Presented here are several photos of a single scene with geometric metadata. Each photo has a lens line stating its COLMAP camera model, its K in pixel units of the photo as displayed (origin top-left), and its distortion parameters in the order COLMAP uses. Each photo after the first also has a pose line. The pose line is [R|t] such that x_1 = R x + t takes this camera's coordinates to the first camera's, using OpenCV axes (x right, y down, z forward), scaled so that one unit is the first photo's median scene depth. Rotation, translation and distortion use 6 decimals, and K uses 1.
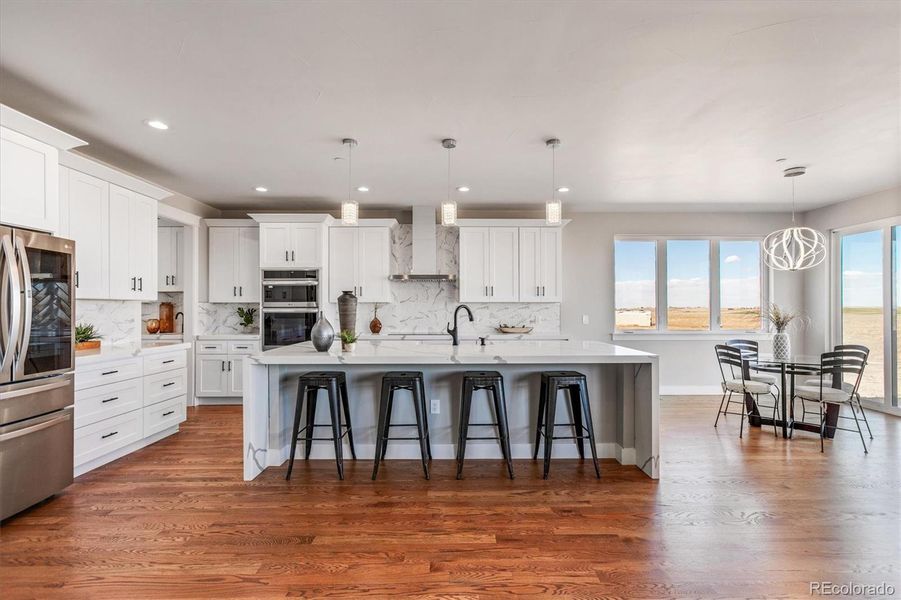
lens RADIAL K [[415.1, 0, 453.8], [0, 415.1, 303.0], [0, 0, 1]] dist [0.001131, 0.001294]
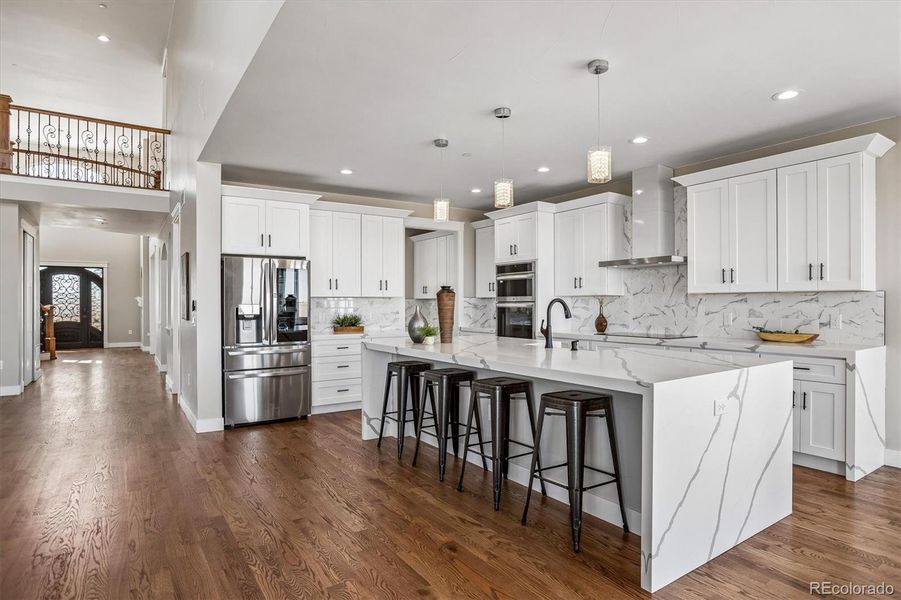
lens RADIAL K [[503.9, 0, 458.2], [0, 503.9, 302.7], [0, 0, 1]] dist [-0.040270, 0.002210]
pose [[0.560041, -0.002227, -0.828462, 0.711047], [0.014364, 0.999872, 0.007022, 0.003337], [0.828341, -0.015832, 0.560001, 0.298864]]
